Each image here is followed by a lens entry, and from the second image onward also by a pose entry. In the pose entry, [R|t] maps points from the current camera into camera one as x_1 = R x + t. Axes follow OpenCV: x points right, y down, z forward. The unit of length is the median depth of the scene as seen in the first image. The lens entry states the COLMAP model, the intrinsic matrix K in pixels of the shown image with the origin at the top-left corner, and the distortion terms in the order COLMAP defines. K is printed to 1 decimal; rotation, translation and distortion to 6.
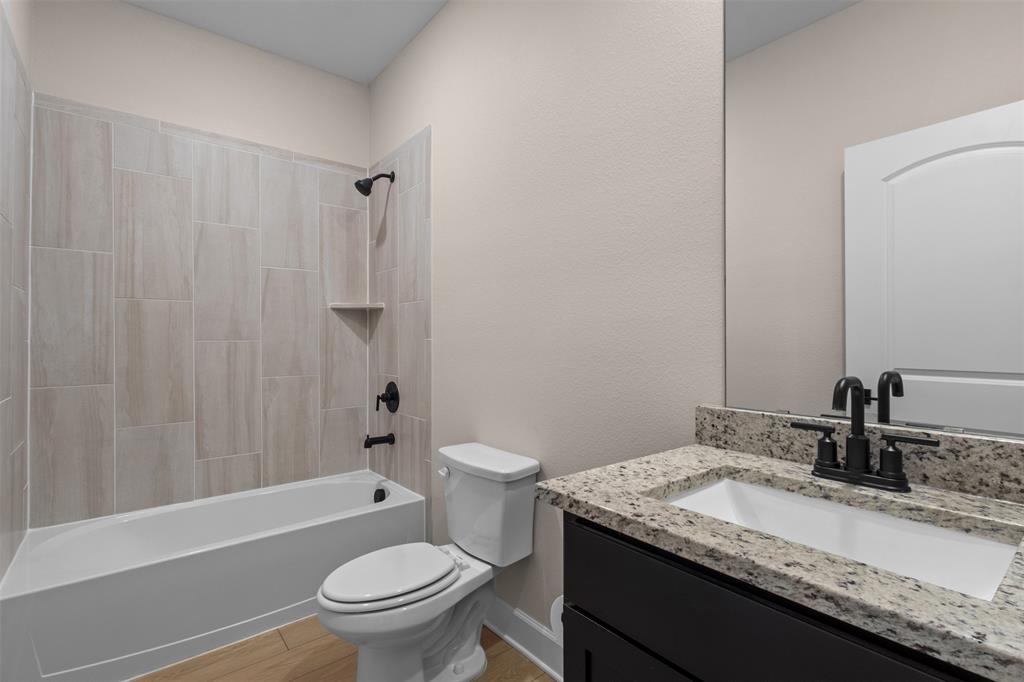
lens RADIAL K [[476.7, 0, 510.6], [0, 476.7, 337.1], [0, 0, 1]] dist [0.003710, 0.000889]
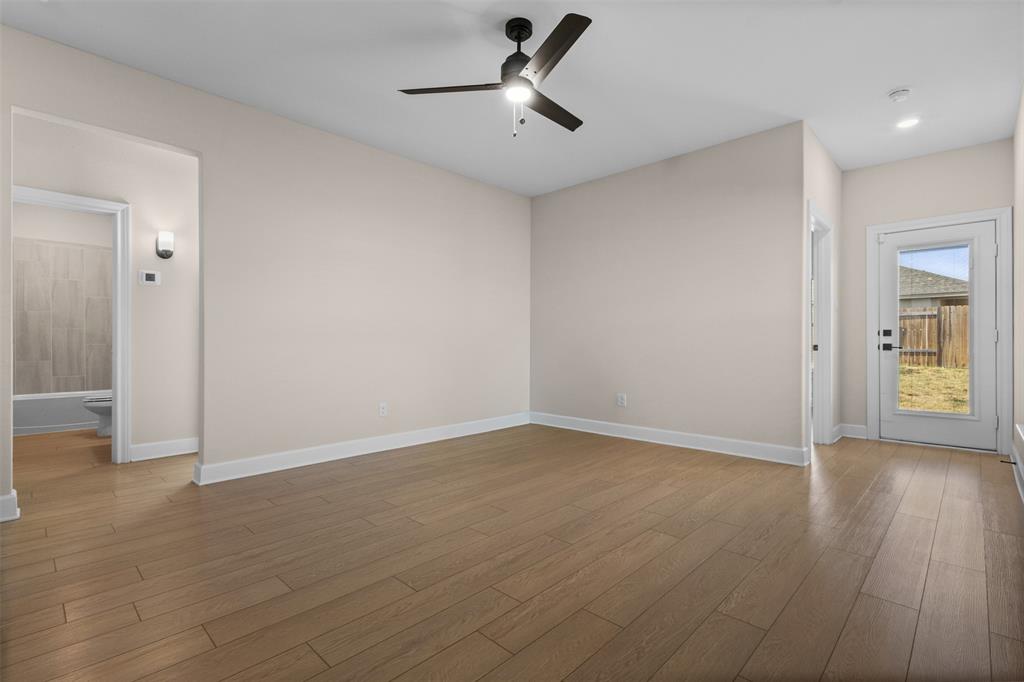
lens RADIAL K [[473.3, 0, 505.6], [0, 473.3, 336.8], [0, 0, 1]] dist [0.001846, 0.001515]
pose [[0.982974, -0.002101, 0.183732, 1.141197], [0.002474, 0.999995, -0.001804, 0.062036], [-0.183728, 0.002227, 0.982975, -1.763455]]
